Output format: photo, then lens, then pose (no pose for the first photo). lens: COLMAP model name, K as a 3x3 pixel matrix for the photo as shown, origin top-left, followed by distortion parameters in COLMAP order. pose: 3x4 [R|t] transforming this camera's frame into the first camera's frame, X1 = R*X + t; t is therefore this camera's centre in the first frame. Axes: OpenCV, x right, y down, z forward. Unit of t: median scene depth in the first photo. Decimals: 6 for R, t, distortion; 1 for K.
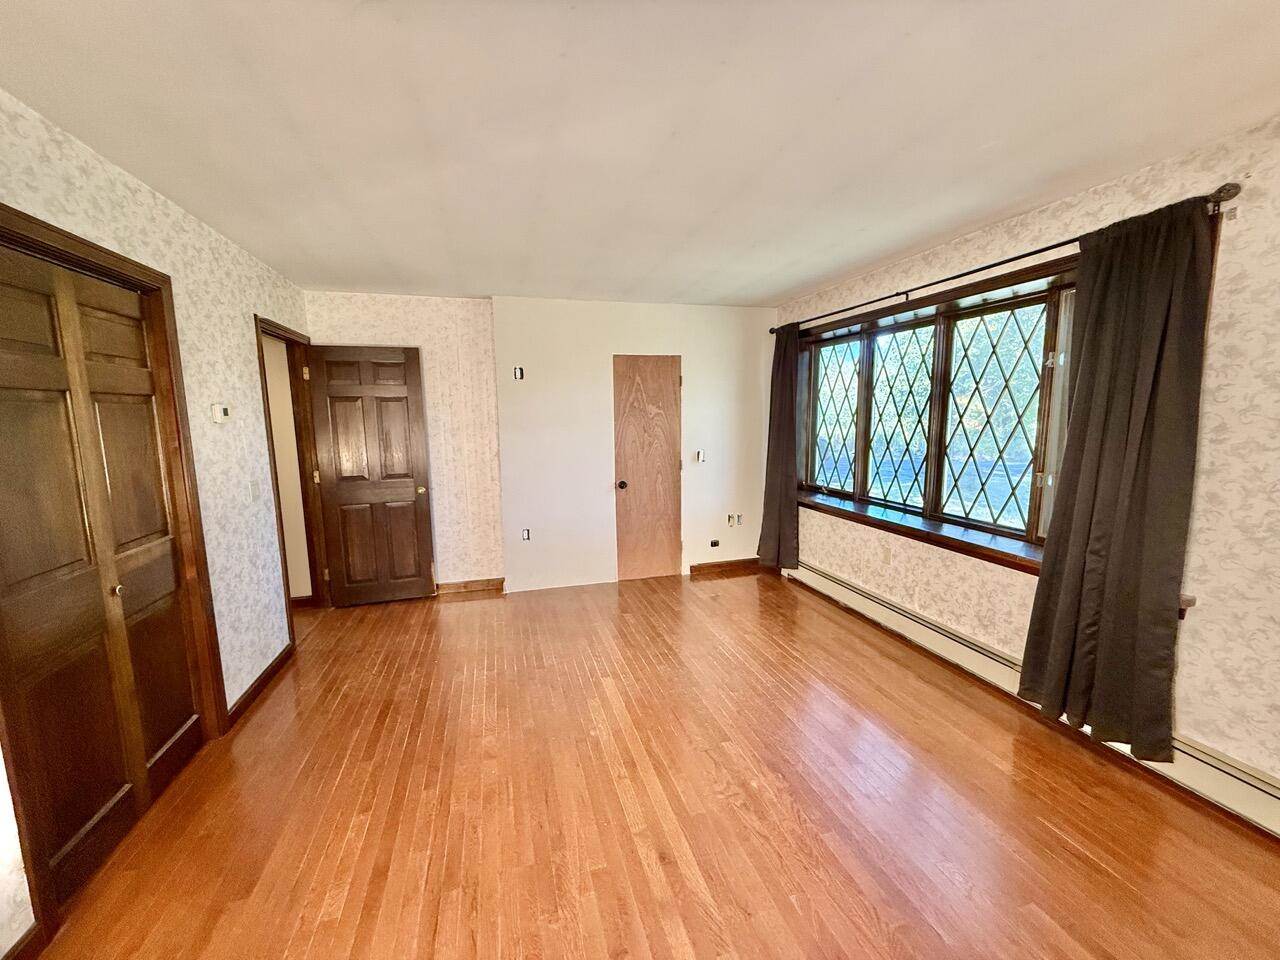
lens RADIAL K [[515.9, 0, 639.1], [0, 515.9, 477.9], [0, 0, 1]] dist [0.004706, 0.000087]
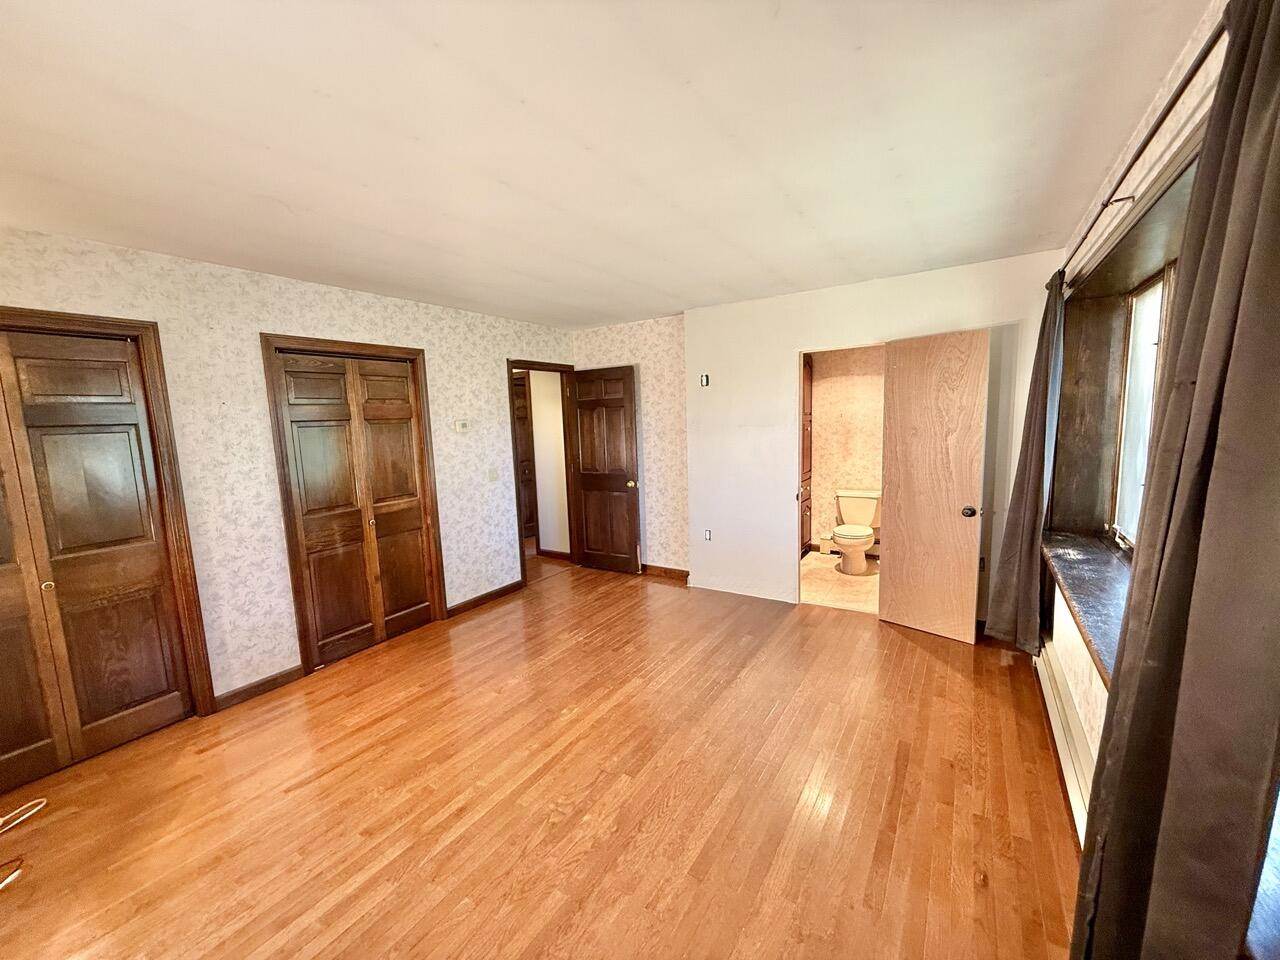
lens RADIAL K [[515.9, 0, 632.0], [0, 515.9, 478.4], [0, 0, 1]] dist [0.004706, 0.000087]
pose [[0.656770, 0.078348, -0.750010, 0.899342], [-0.066379, 0.996734, 0.045995, -0.083516], [0.751164, 0.019577, 0.659825, 0.393103]]
